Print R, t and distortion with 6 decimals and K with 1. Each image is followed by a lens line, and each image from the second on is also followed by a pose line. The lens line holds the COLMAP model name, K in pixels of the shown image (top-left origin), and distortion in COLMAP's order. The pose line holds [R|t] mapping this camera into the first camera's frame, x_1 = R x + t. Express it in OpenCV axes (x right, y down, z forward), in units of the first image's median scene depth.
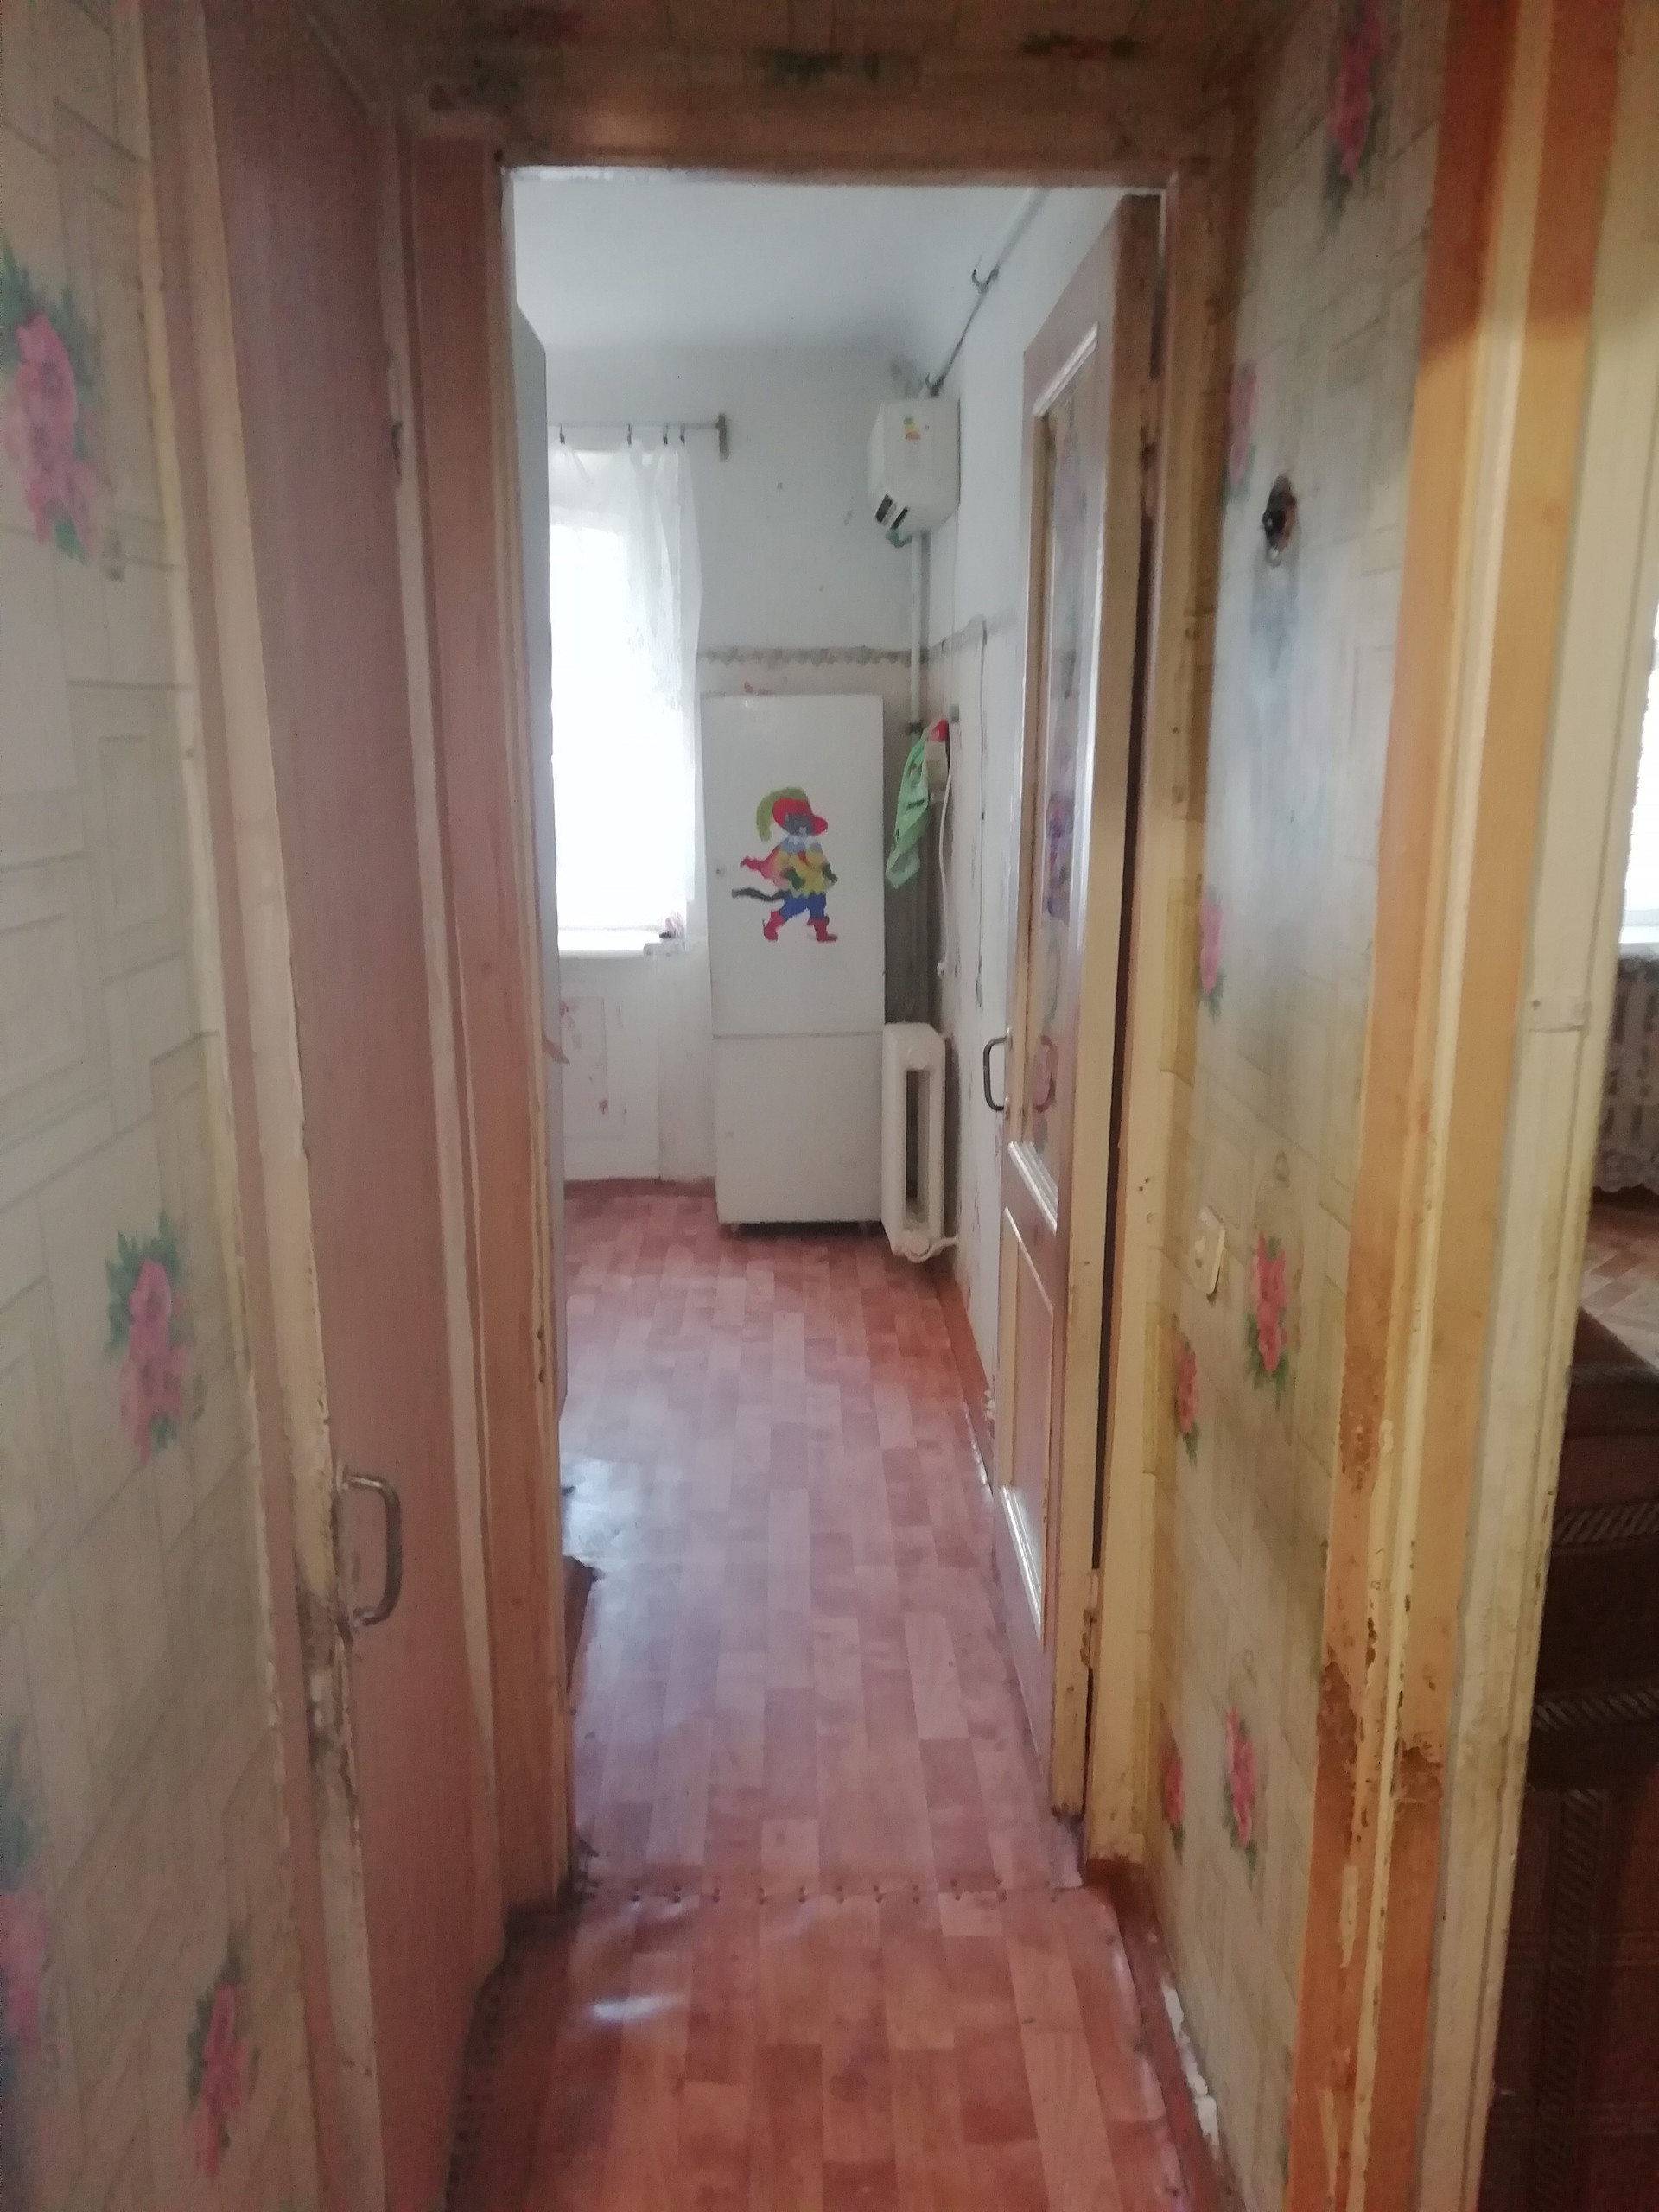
lens RADIAL K [[1573.1, 0, 829.5], [0, 1573.1, 1106.0], [0, 0, 1]] dist [0.065286, -0.086522]
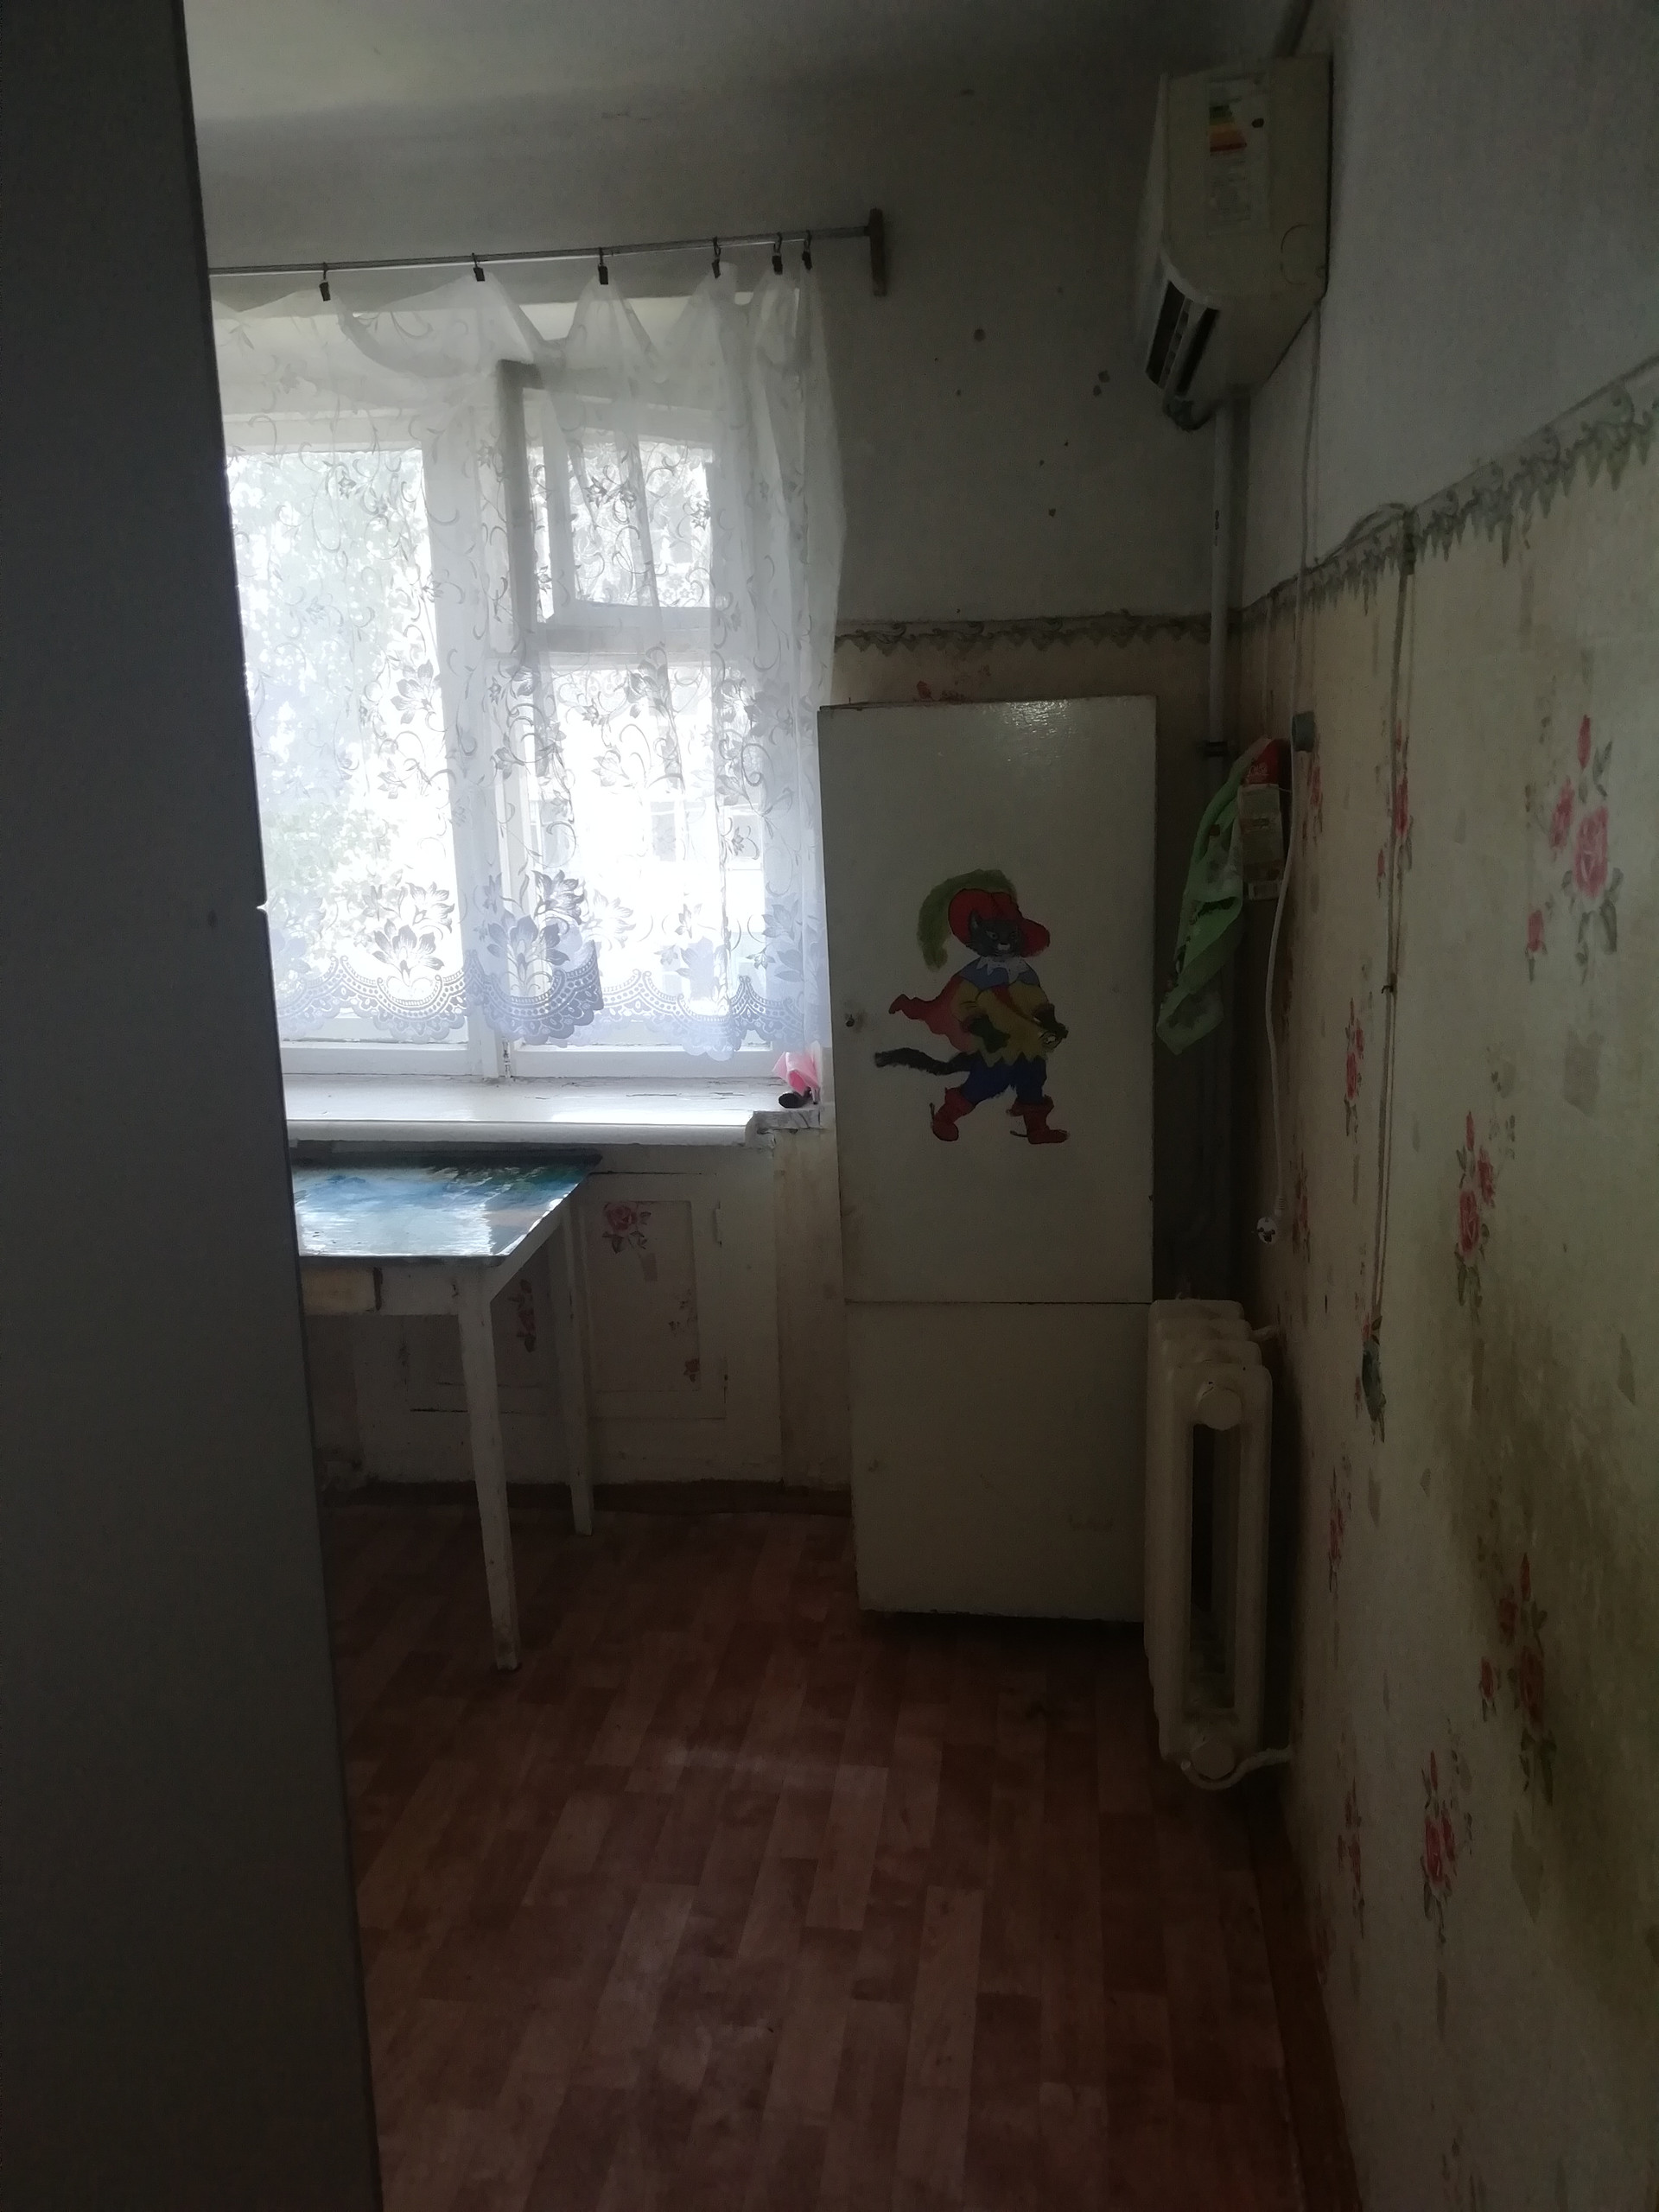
lens RADIAL K [[1573.1, 0, 829.5], [0, 1573.1, 1106.0], [0, 0, 1]] dist [0.065286, -0.086522]
pose [[0.984791, 0.012975, -0.173259, 0.019104], [-0.012738, 0.999916, 0.002479, -0.119671], [0.173277, -0.000234, 0.984873, 0.446945]]
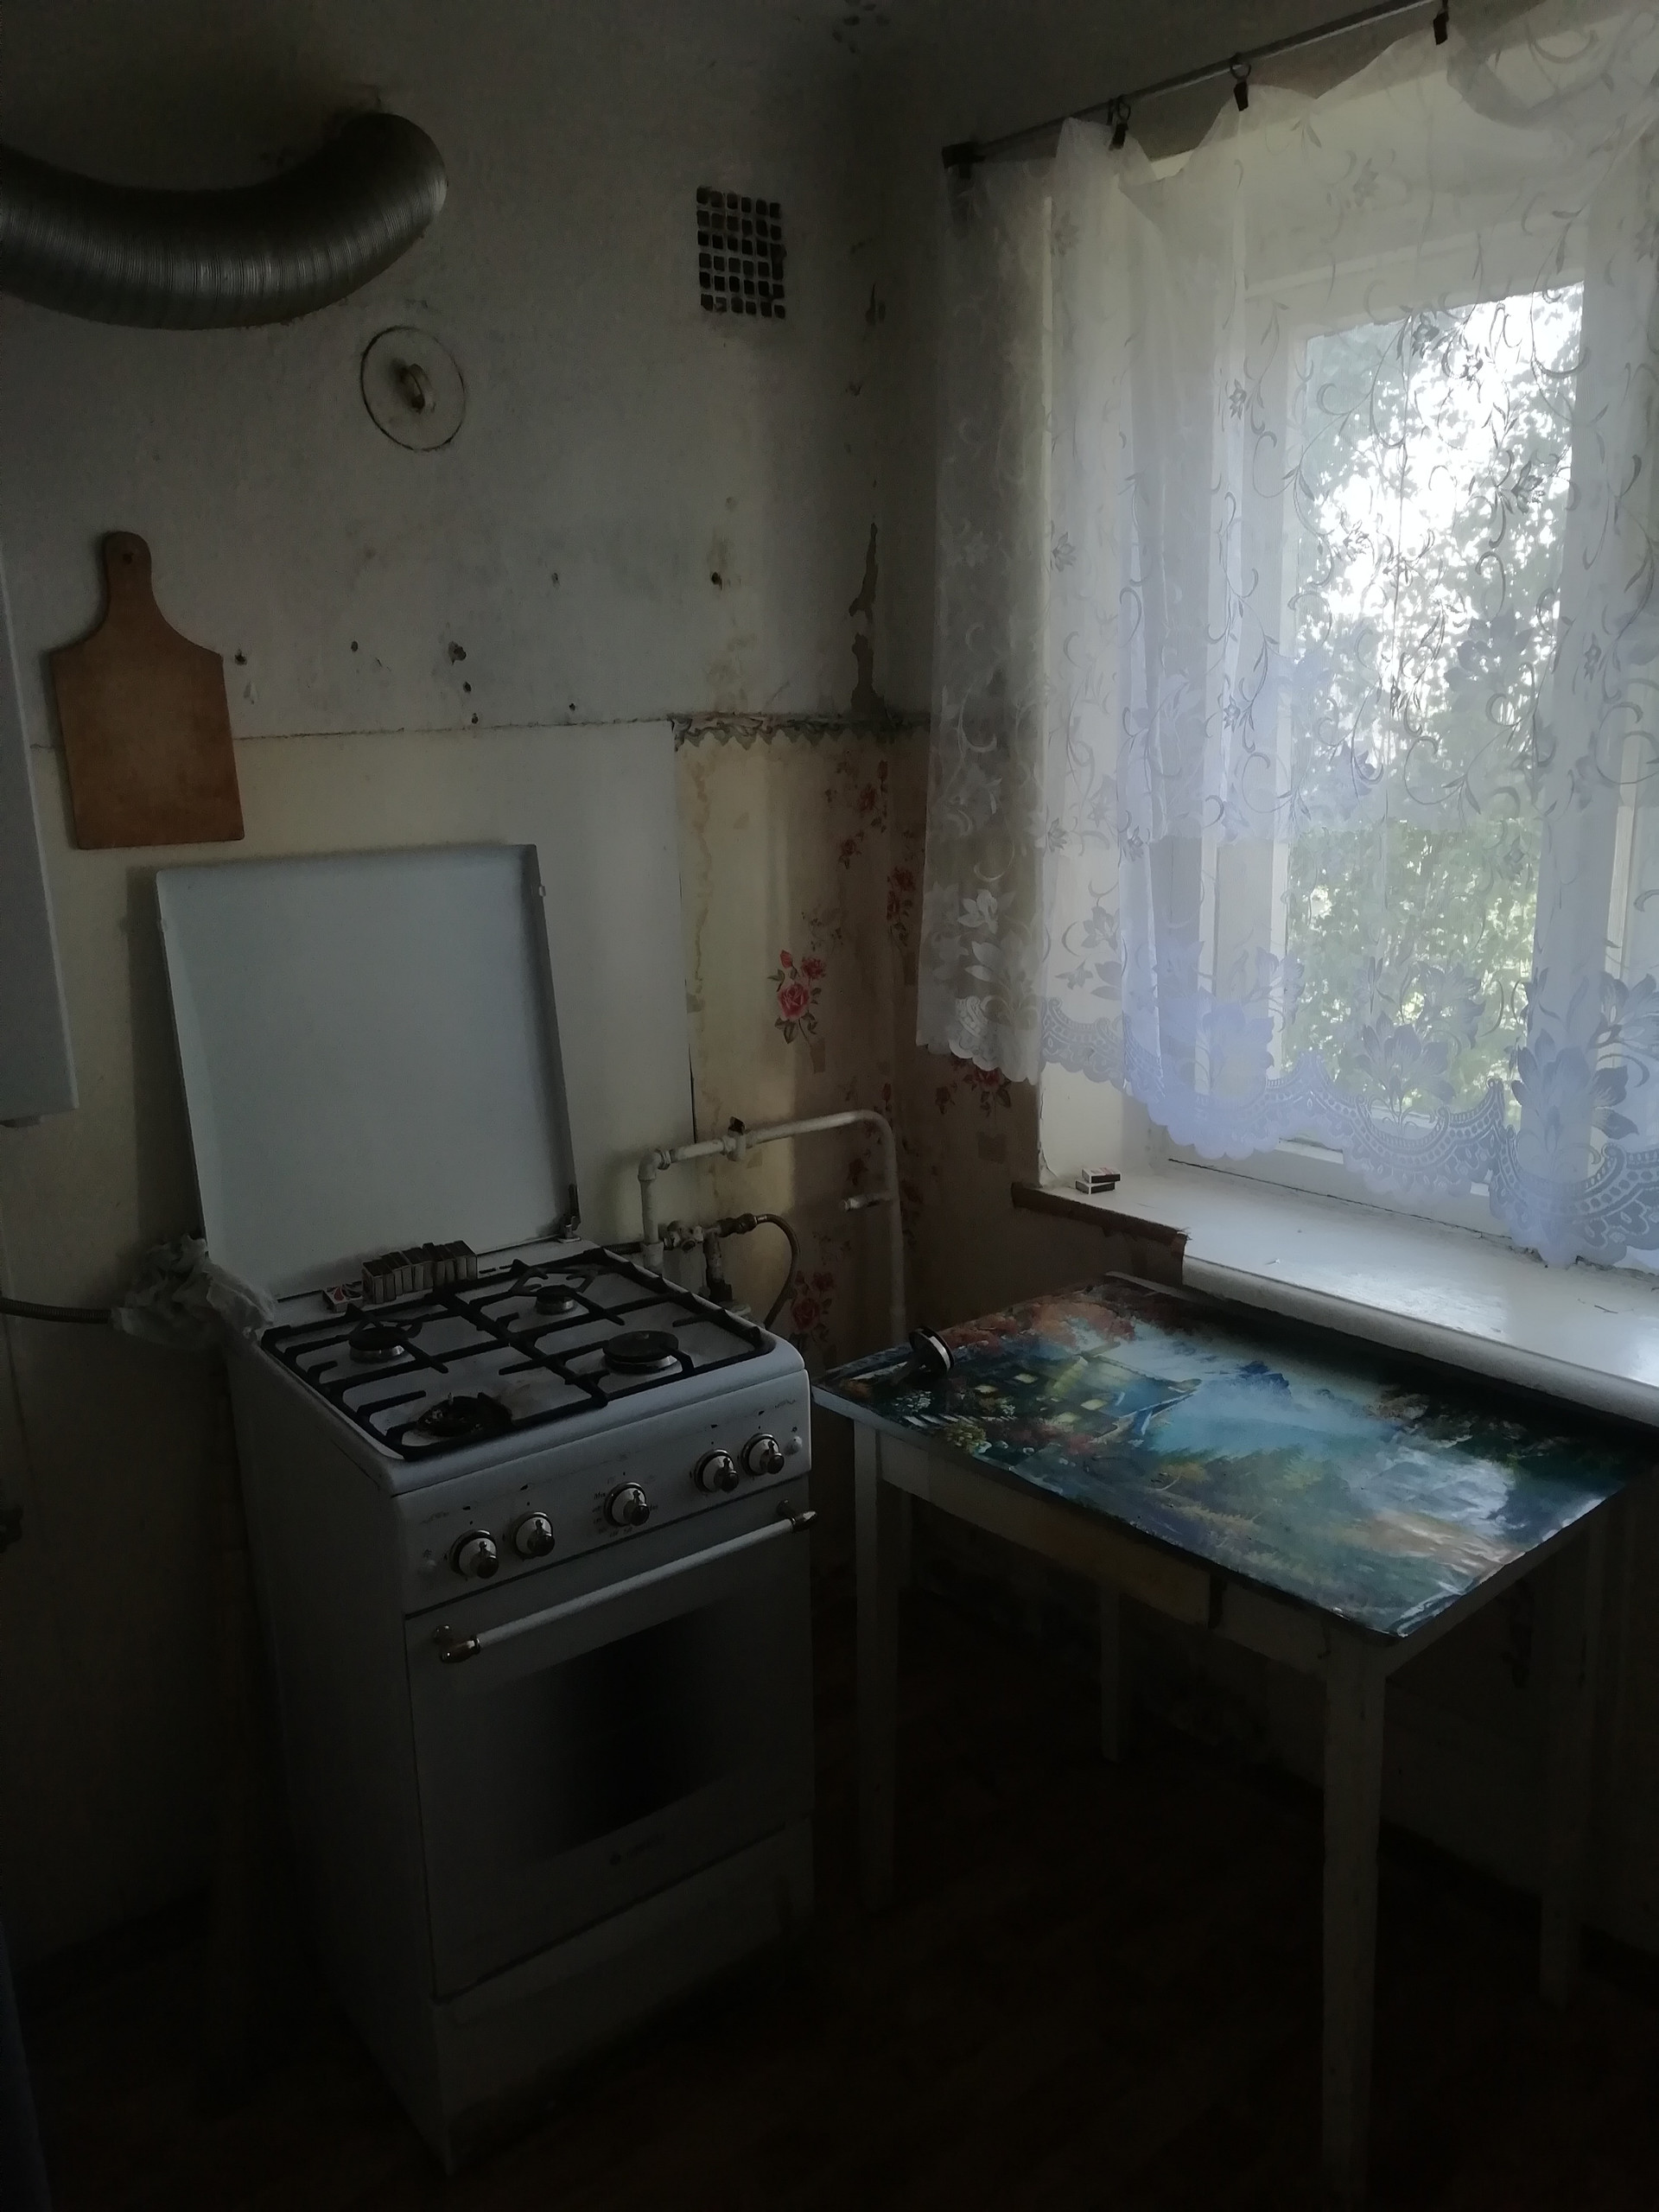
lens RADIAL K [[1694.5, 0, 834.8], [0, 1694.5, 1132.5], [0, 0, 1]] dist [0.026136, 0.002688]
pose [[0.644159, 0.162370, -0.747459, -0.009907], [-0.166020, 0.983593, 0.070589, -0.156264], [0.746657, 0.078623, 0.660547, 0.595641]]
